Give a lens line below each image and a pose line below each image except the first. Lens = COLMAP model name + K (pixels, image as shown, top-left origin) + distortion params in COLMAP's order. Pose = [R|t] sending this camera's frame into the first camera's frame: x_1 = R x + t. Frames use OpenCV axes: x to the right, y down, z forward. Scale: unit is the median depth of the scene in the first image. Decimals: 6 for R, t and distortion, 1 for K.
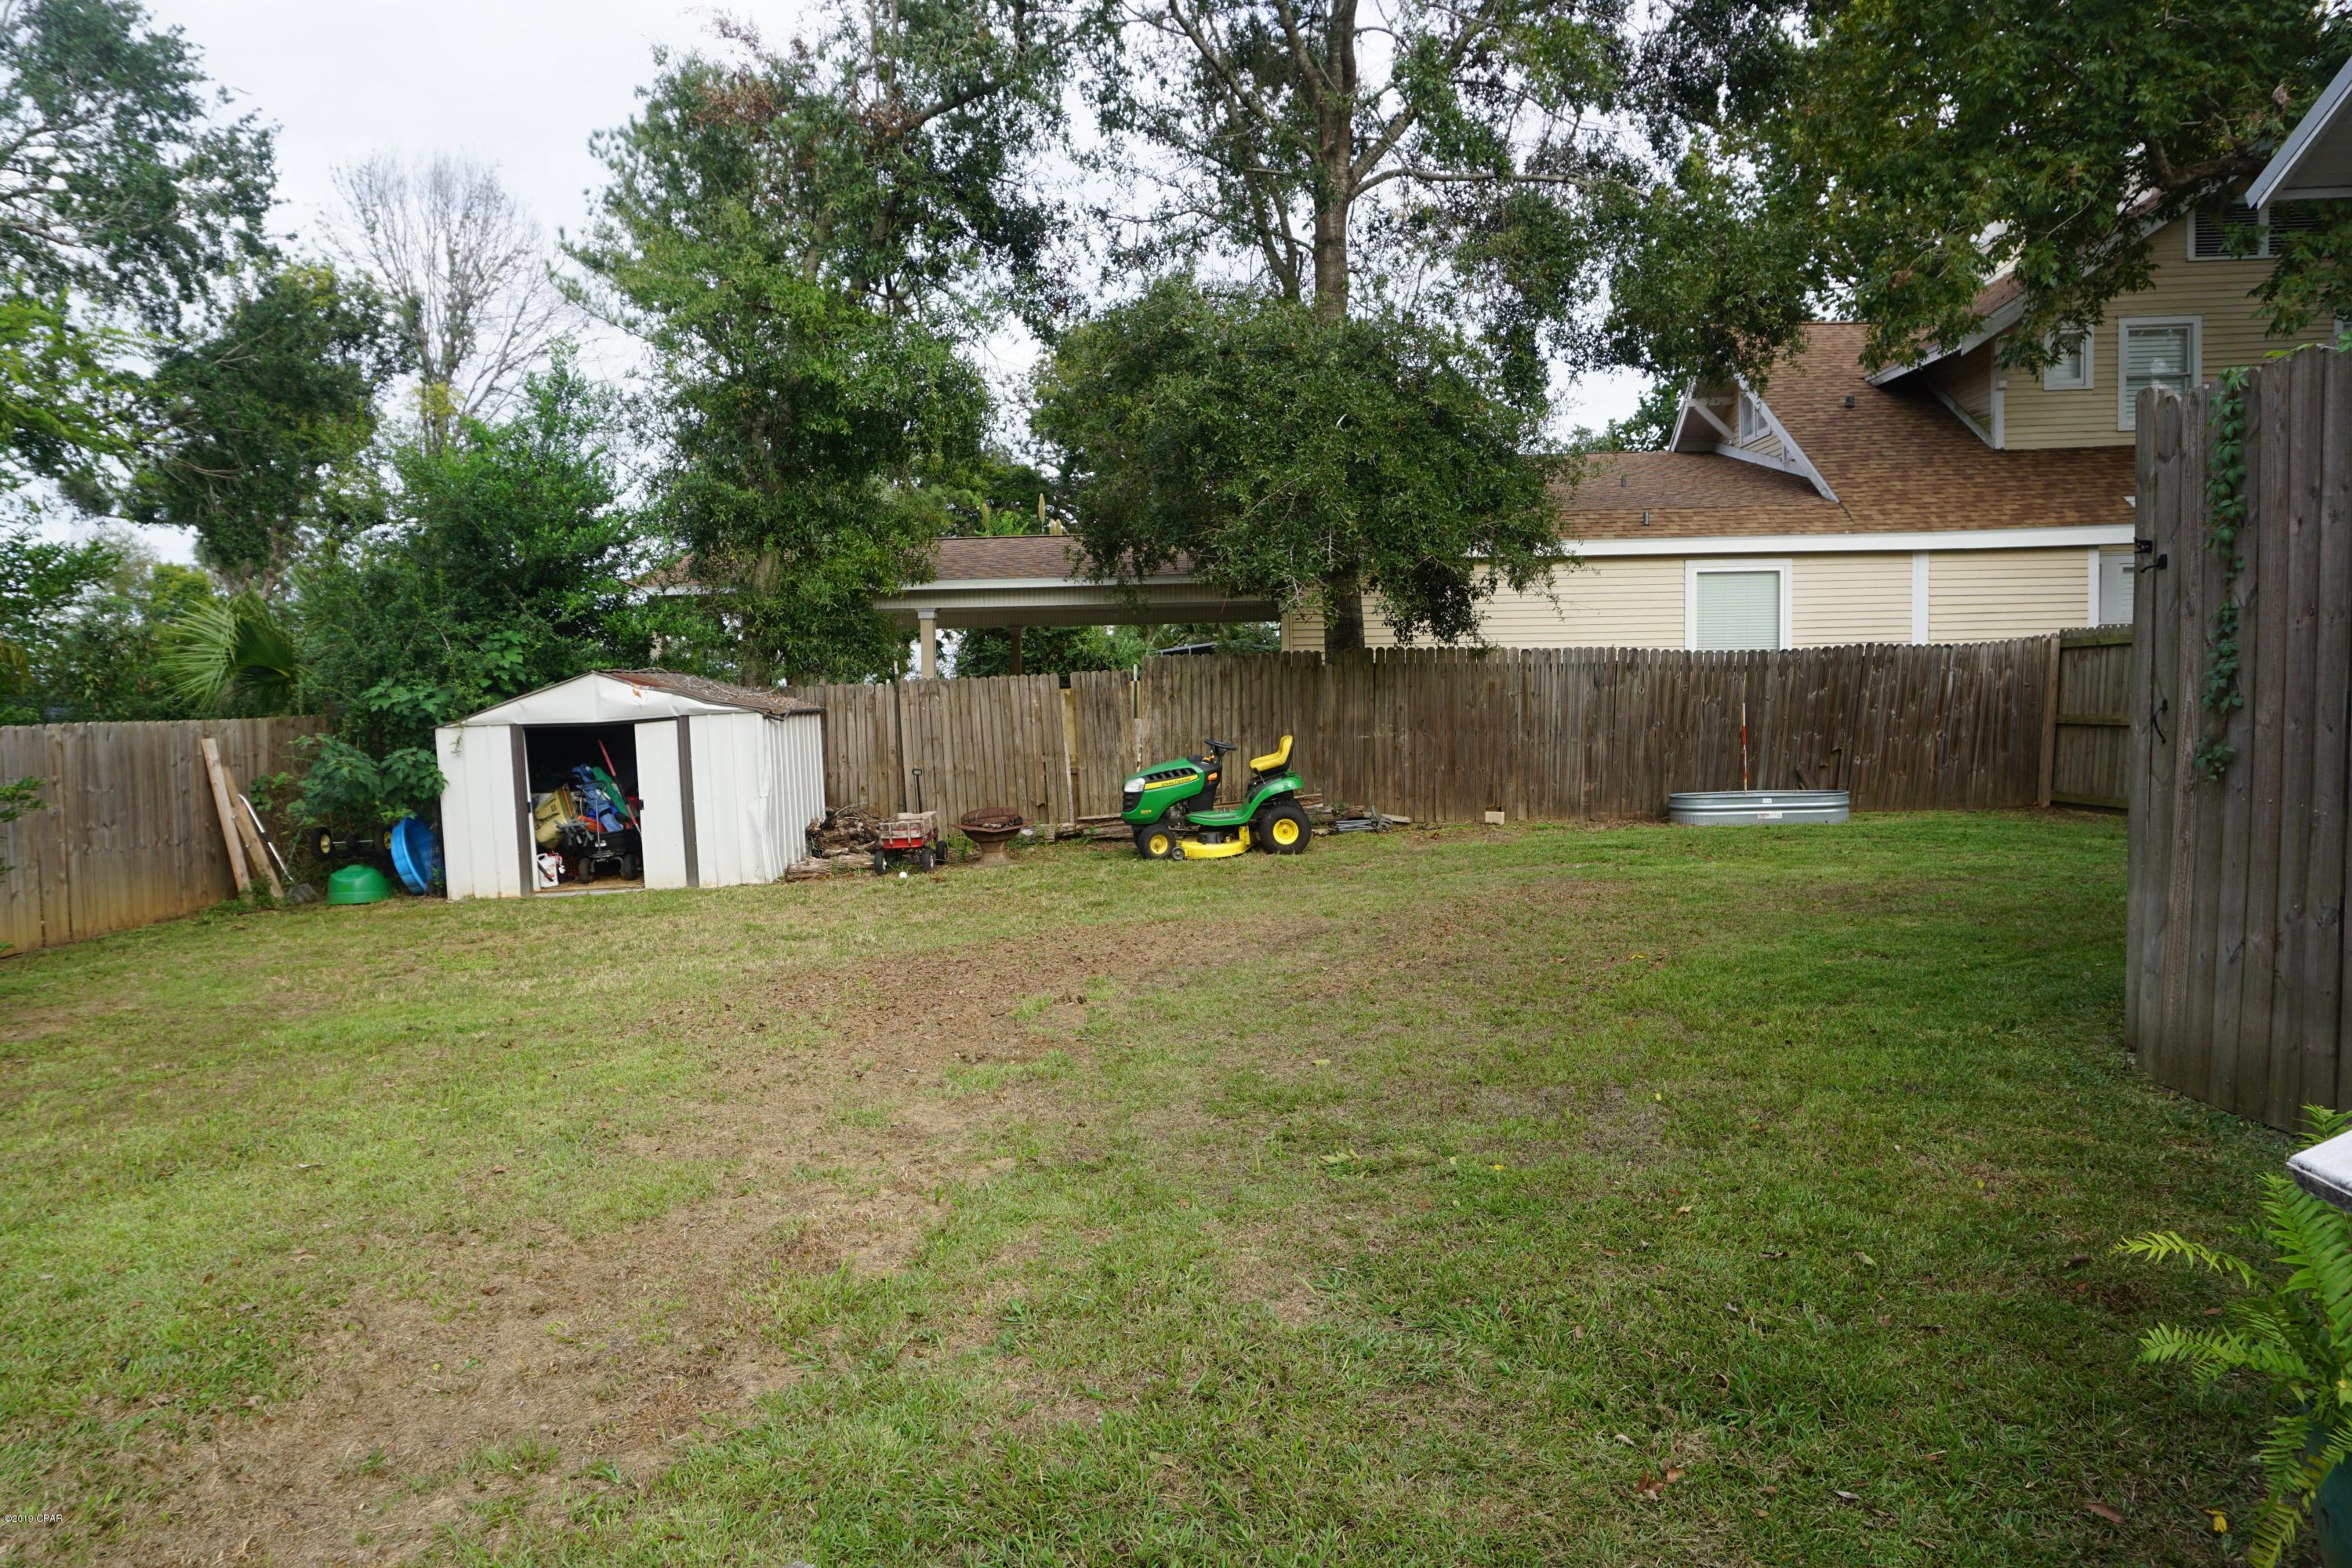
lens RADIAL K [[1562.0, 0, 1176.0], [0, 1562.0, 784.0], [0, 0, 1]] dist [-0.054580, 0.037203]
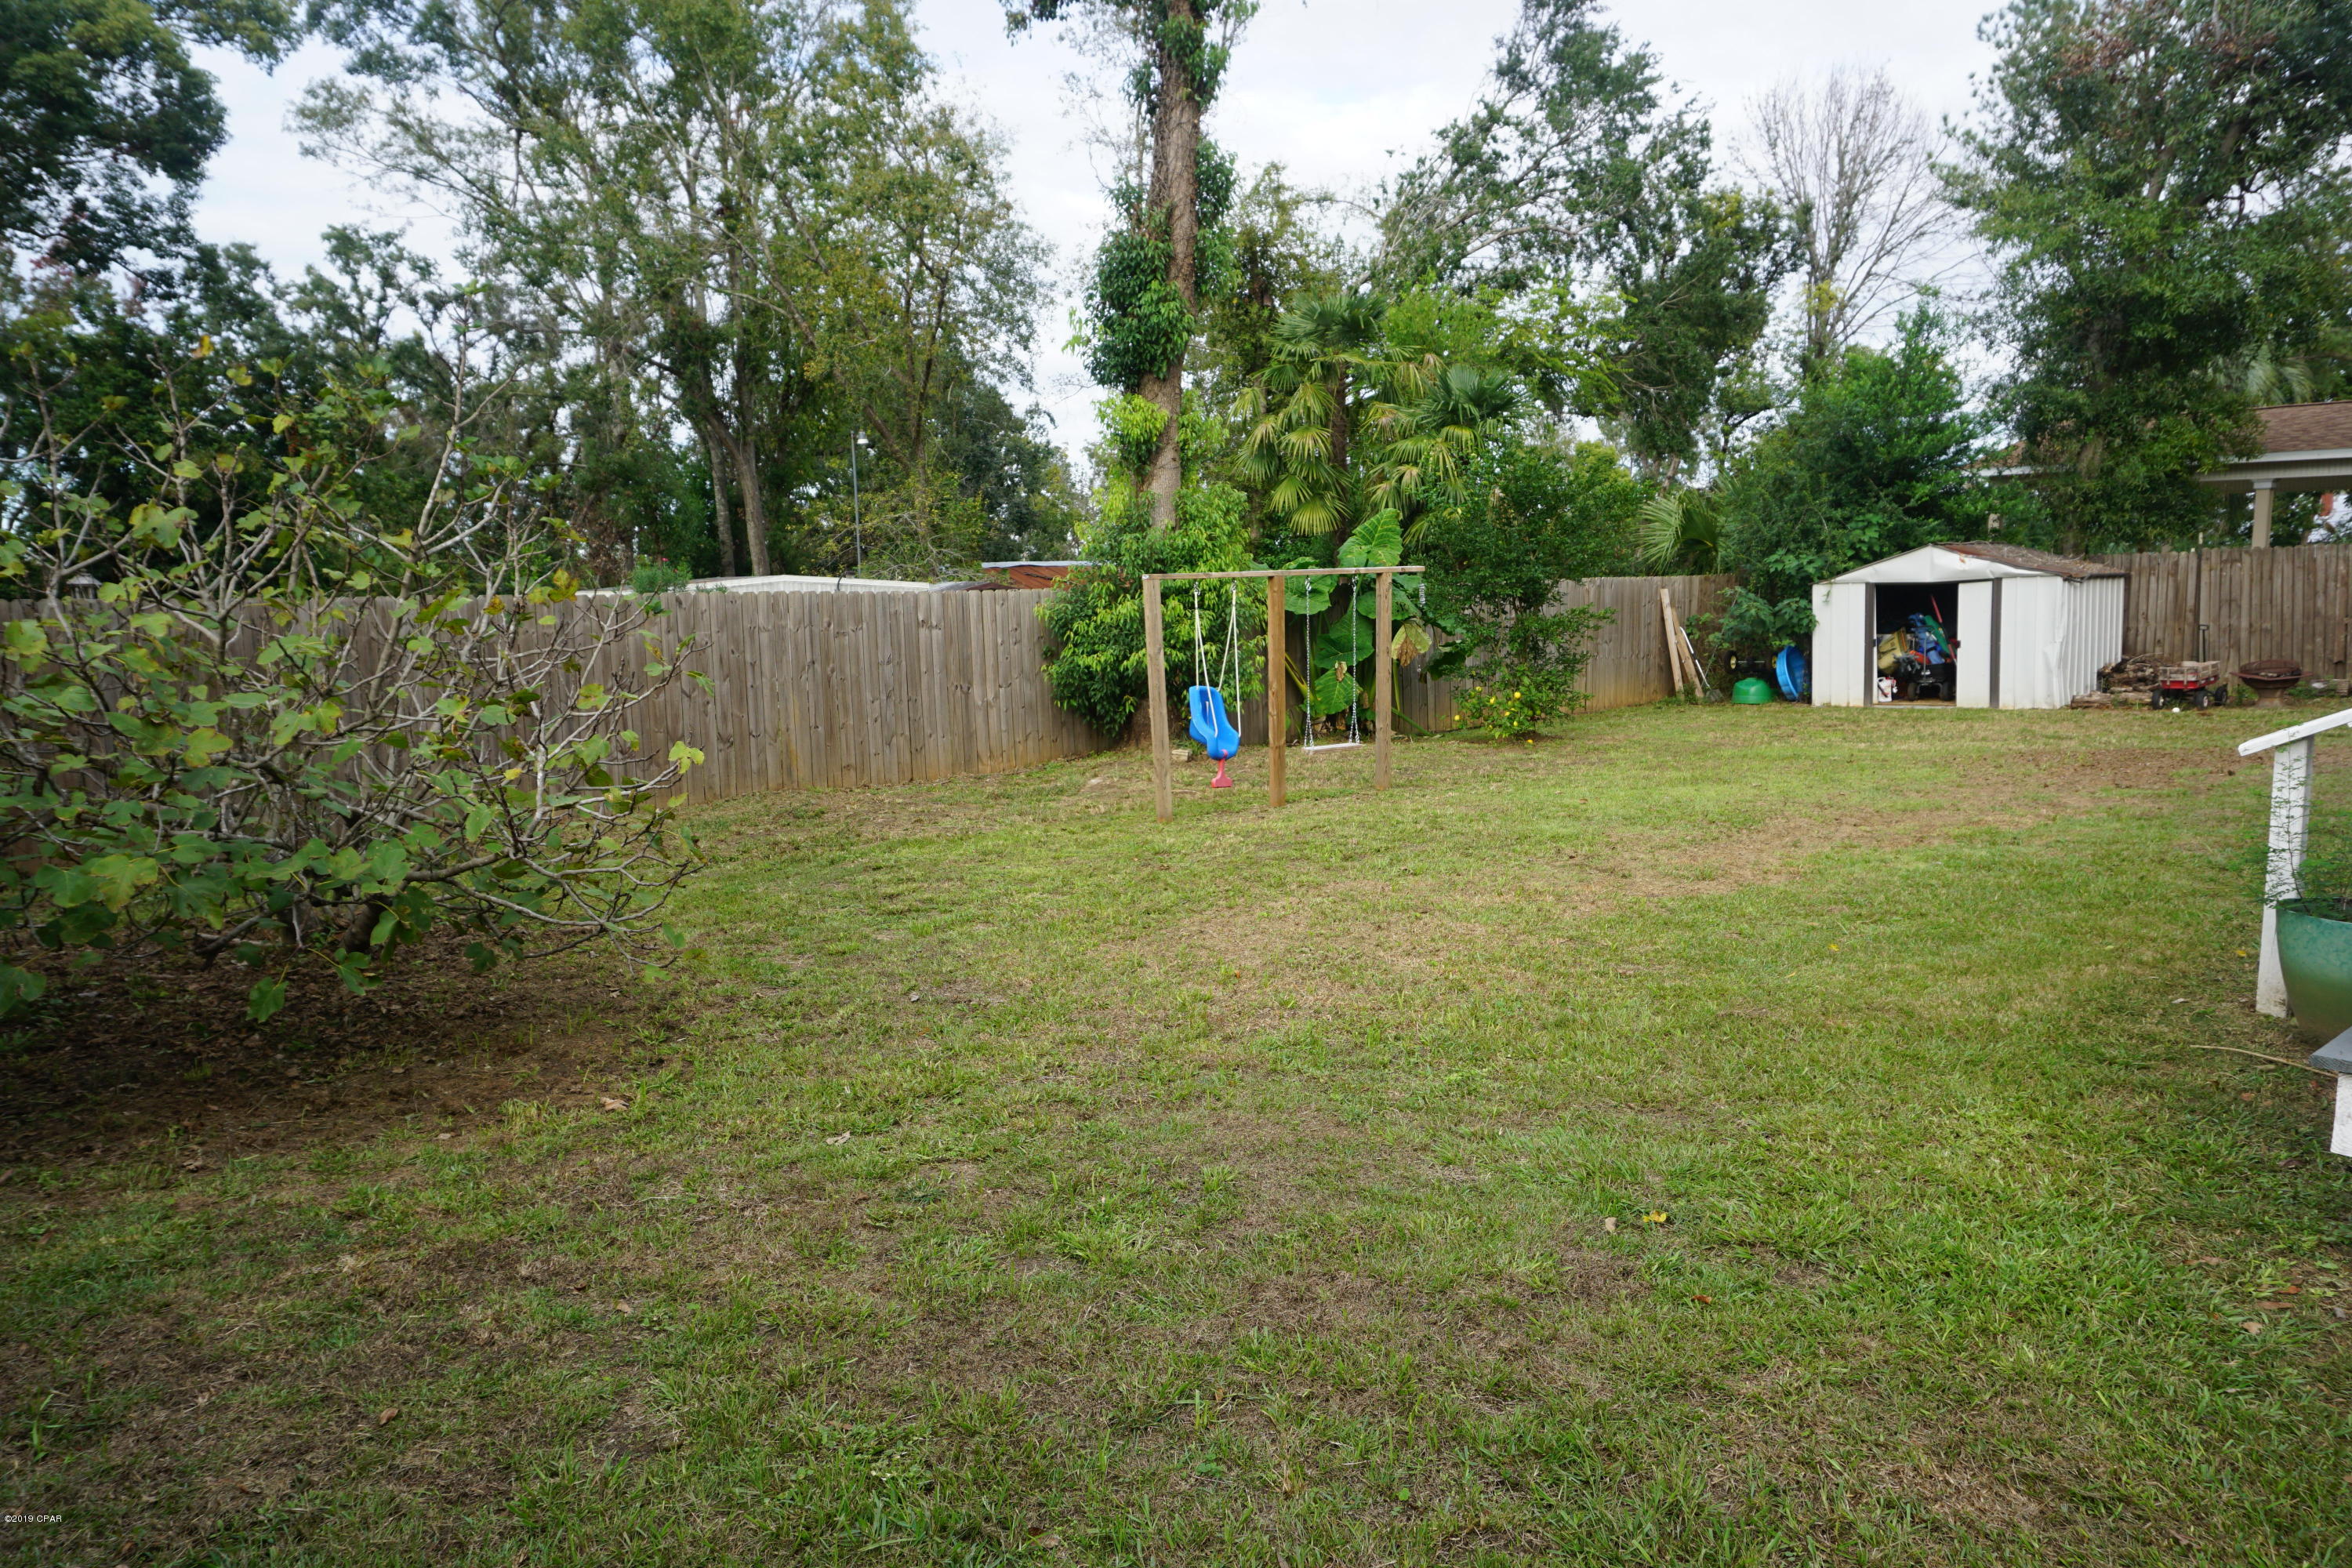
lens RADIAL K [[1562.0, 0, 1176.0], [0, 1562.0, 784.0], [0, 0, 1]] dist [-0.054580, 0.037203]
pose [[0.680860, 0.103064, -0.725126, 0.151422], [-0.036064, 0.993566, 0.107355, 0.012631], [0.731525, -0.046942, 0.680197, -0.353535]]
